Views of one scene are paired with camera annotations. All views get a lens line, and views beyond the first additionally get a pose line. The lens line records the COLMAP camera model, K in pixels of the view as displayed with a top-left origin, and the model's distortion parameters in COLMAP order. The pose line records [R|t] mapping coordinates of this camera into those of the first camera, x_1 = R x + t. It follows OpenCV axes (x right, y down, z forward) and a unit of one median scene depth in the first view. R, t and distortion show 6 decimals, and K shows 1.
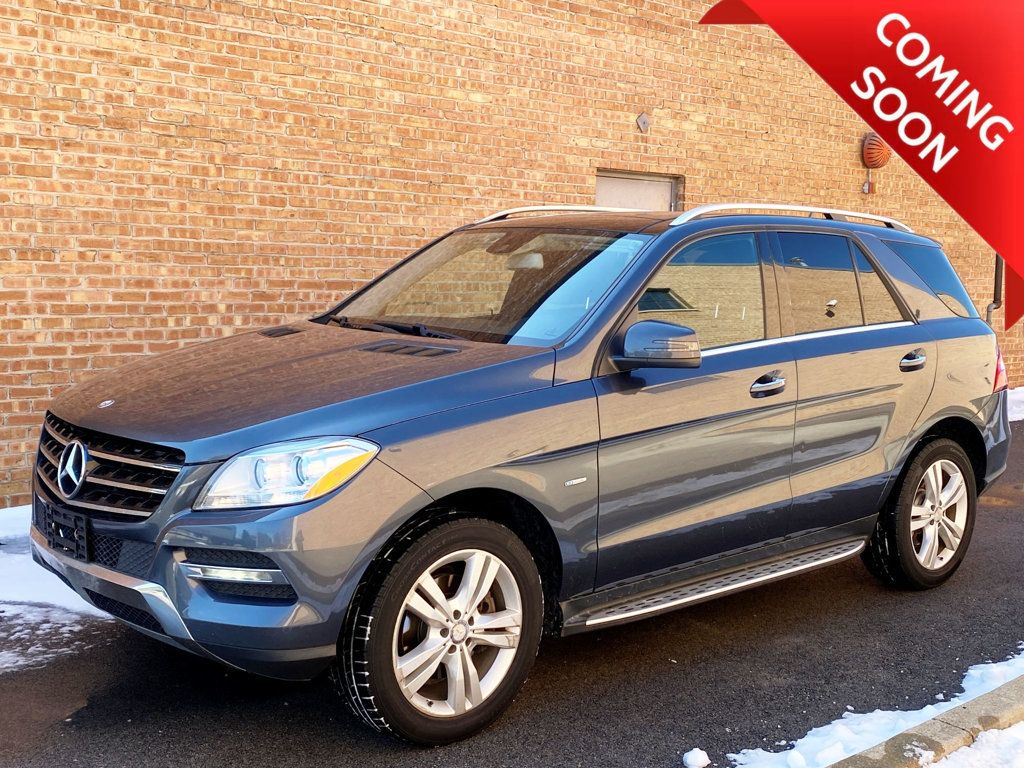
lens RADIAL K [[1232.5, 0, 511.6], [0, 1232.5, 387.1], [0, 0, 1]] dist [-0.037991, 0.000000]
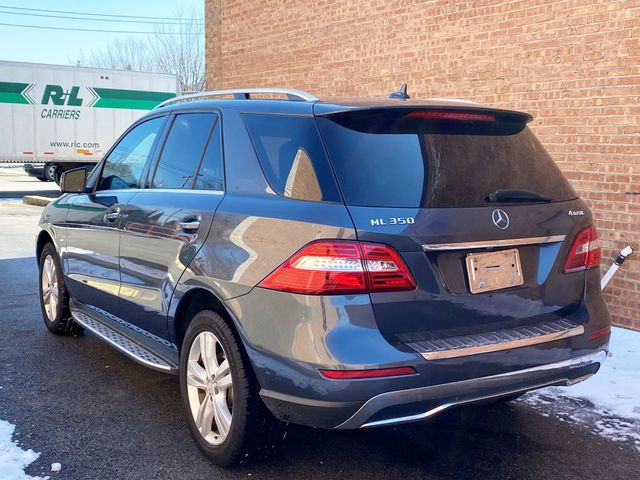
lens RADIAL K [[770.3, 0, 319.2], [0, 770.3, 238.6], [0, 0, 1]] dist [-0.037991, 0.000000]
pose [[-0.155792, 0.079164, -0.984613, 0.738068], [-0.120898, 0.987761, 0.098547, -0.068985], [0.980364, 0.134390, -0.144314, 0.926945]]
